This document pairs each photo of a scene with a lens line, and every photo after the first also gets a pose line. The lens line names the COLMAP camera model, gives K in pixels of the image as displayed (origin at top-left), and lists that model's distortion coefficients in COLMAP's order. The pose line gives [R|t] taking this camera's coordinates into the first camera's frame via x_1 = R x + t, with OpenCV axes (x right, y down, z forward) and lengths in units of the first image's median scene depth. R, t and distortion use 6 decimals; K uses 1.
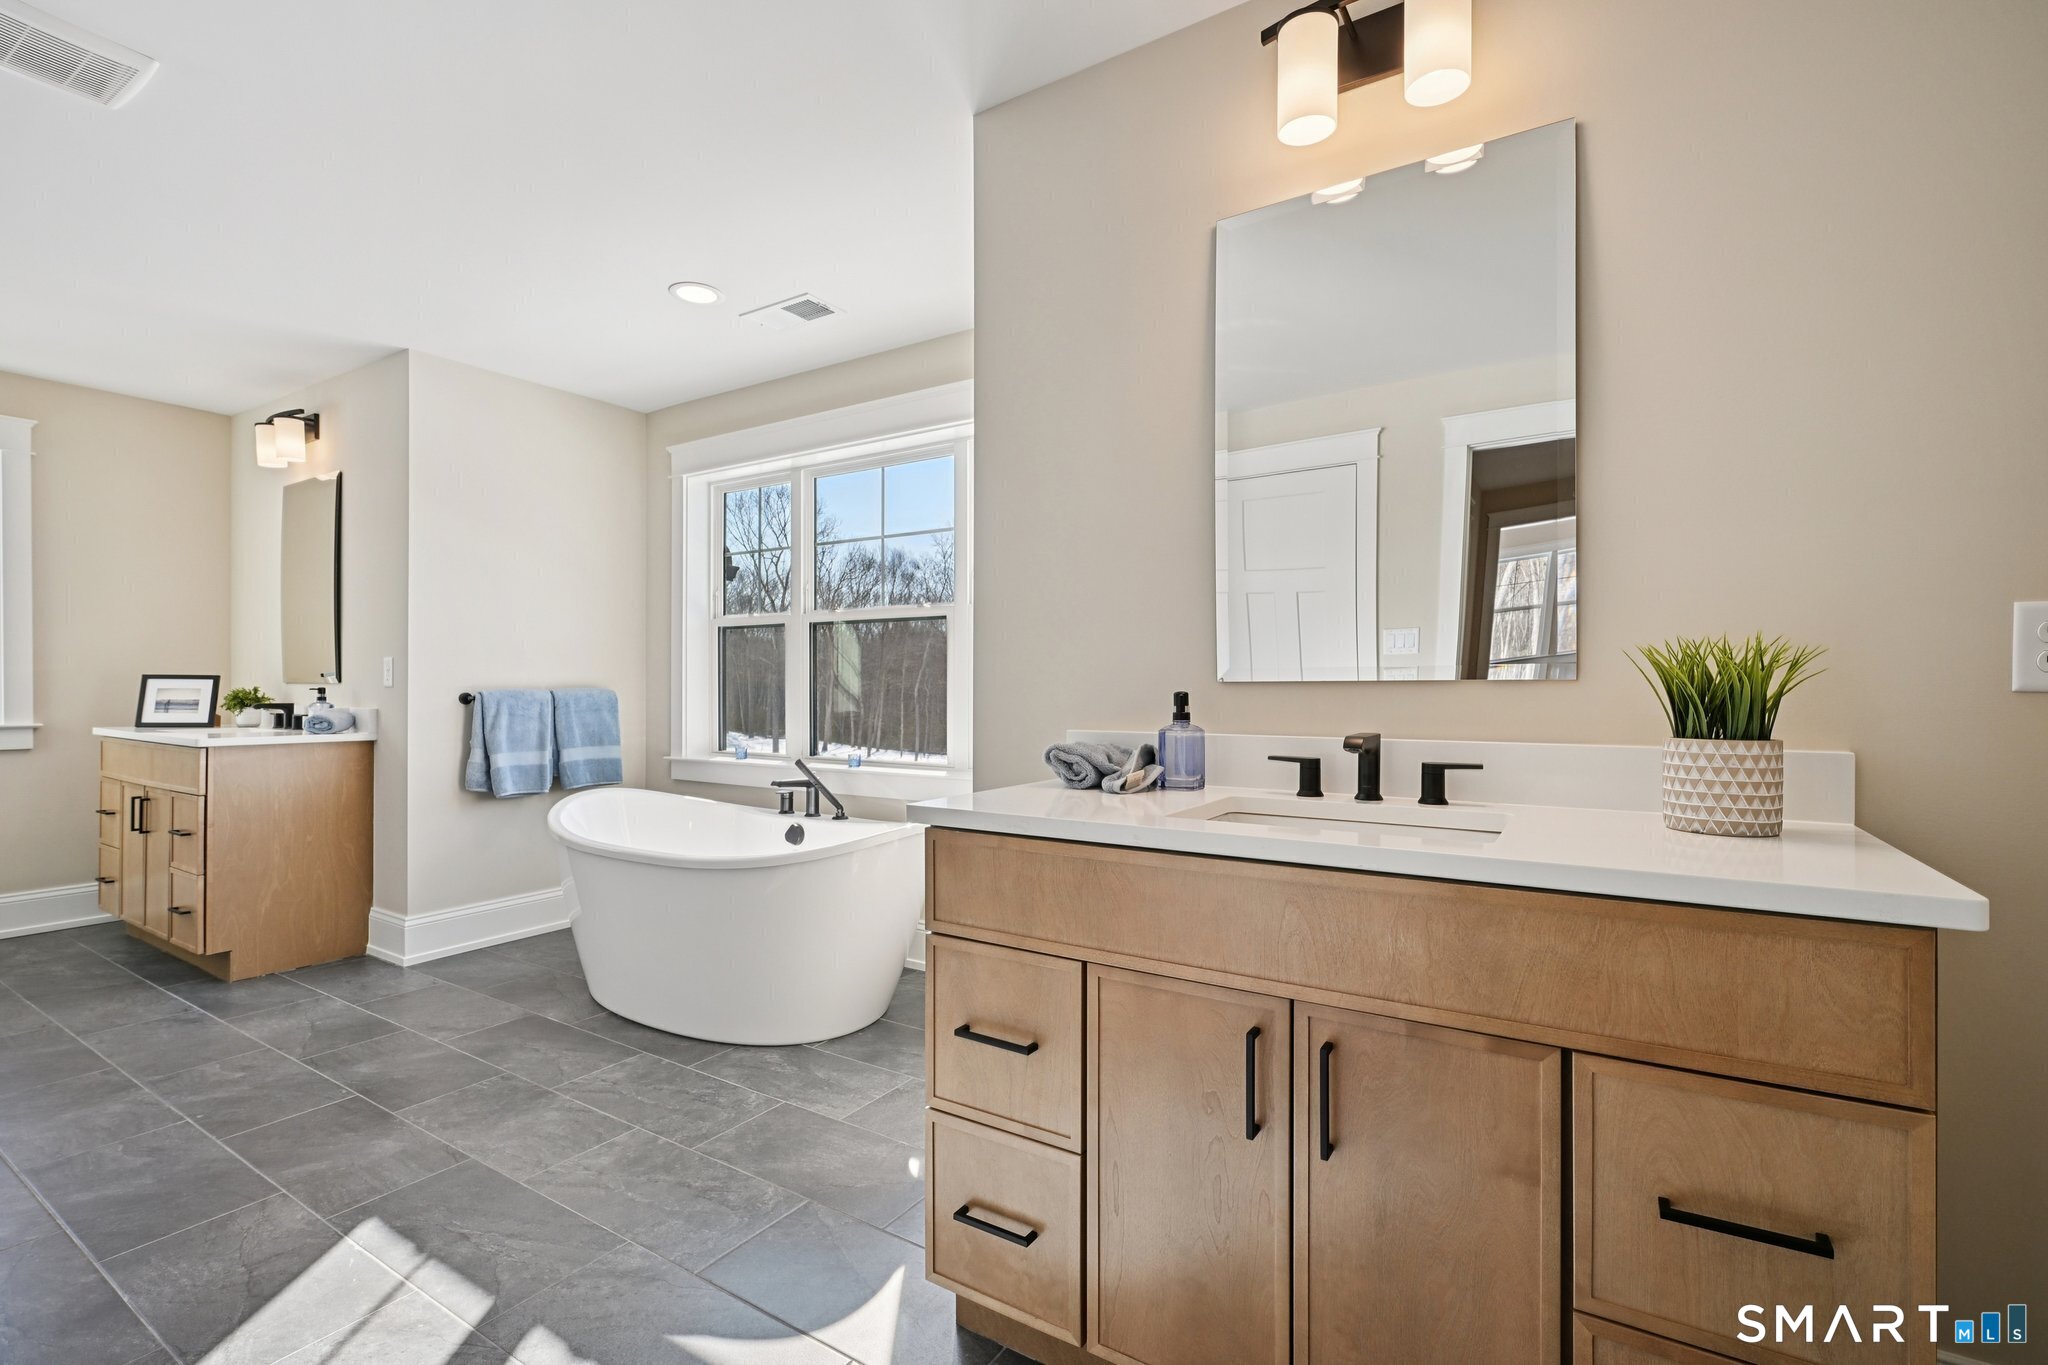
lens RADIAL K [[916.1, 0, 1025.3], [0, 916.1, 687.5], [0, 0, 1]] dist [-0.000431, 0.000095]
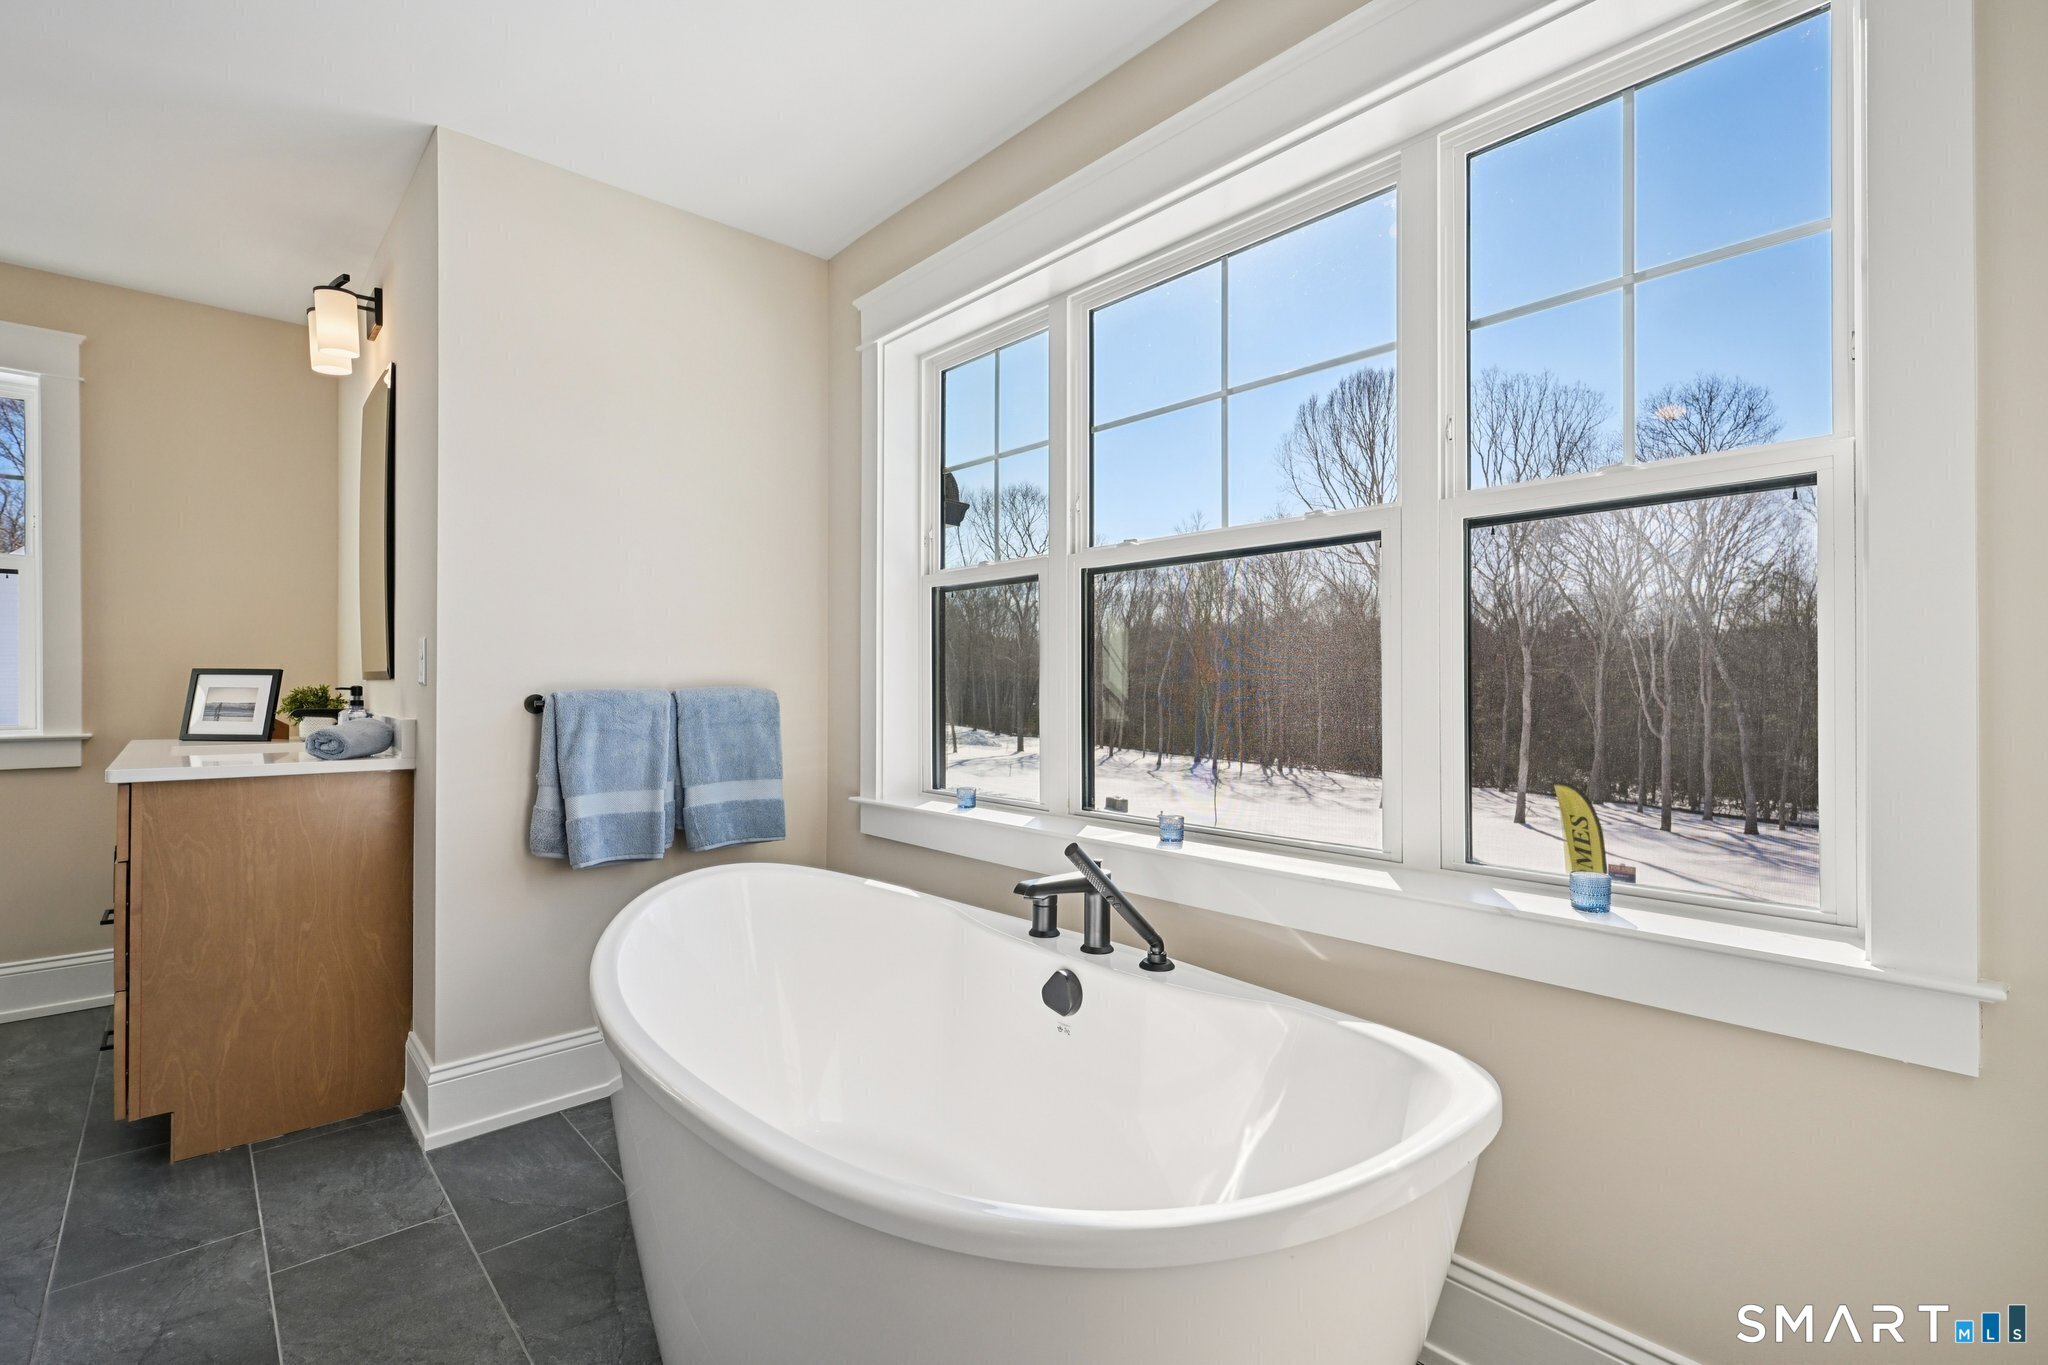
lens RADIAL K [[916.1, 0, 1025.3], [0, 916.1, 687.5], [0, 0, 1]] dist [-0.000431, 0.000095]
pose [[0.966214, 0.000357, -0.257740, -0.130515], [-0.000114, 1.000000, 0.000956, 0.000292], [0.257741, -0.000894, 0.966214, 0.473228]]
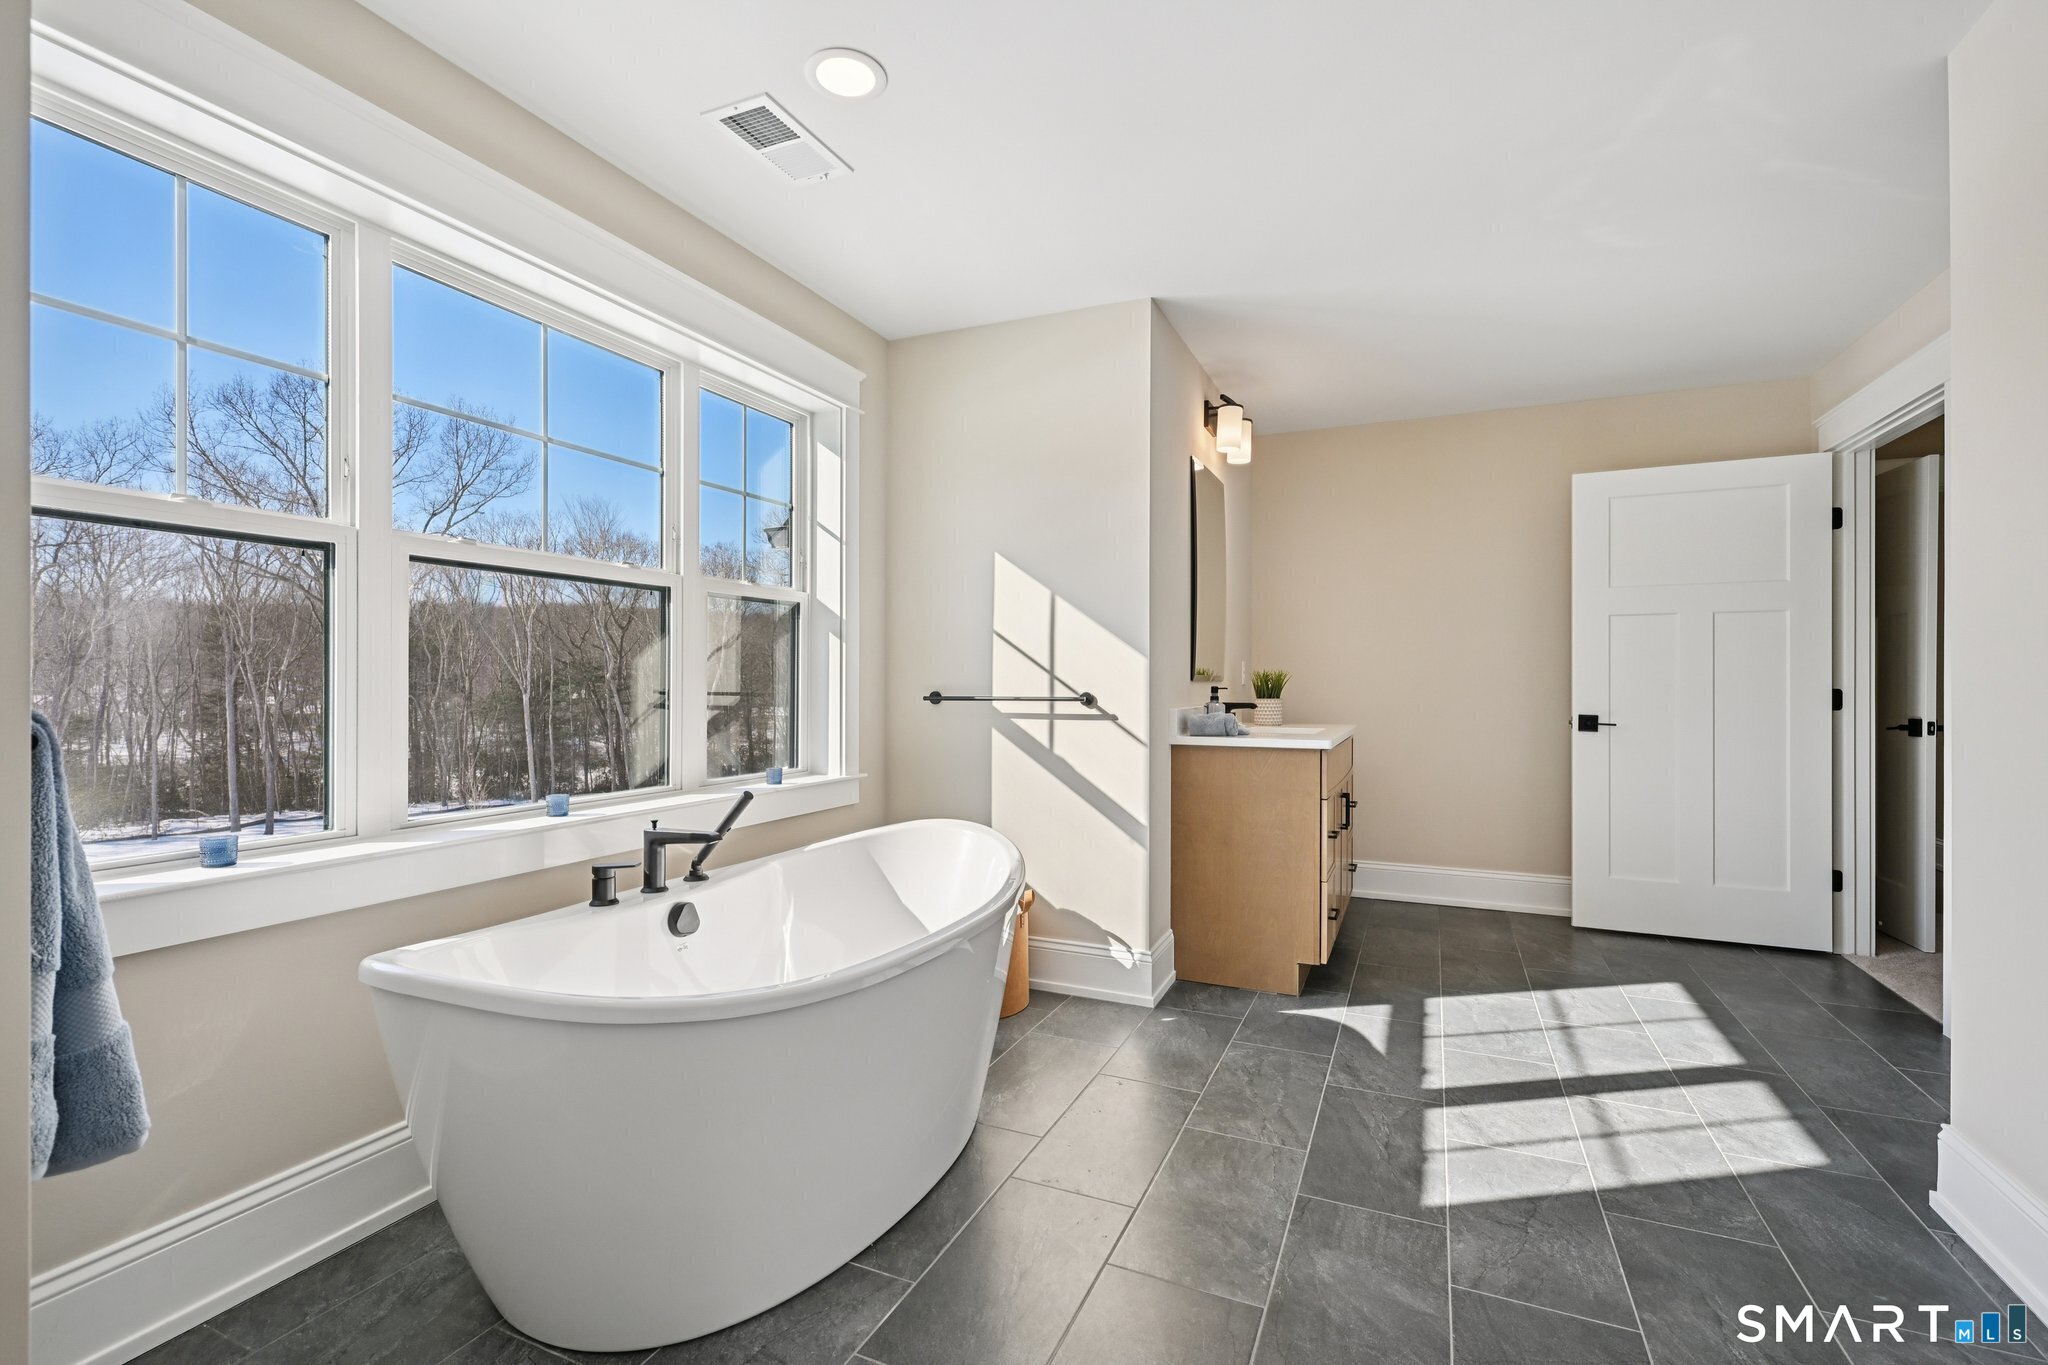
lens RADIAL K [[916.1, 0, 1025.3], [0, 916.1, 687.5], [0, 0, 1]] dist [-0.000431, 0.000095]
pose [[-0.148895, -0.005671, 0.988837, -0.810098], [-0.003142, 0.999981, 0.005262, -0.000235], [-0.988848, -0.002323, -0.148910, 0.775809]]
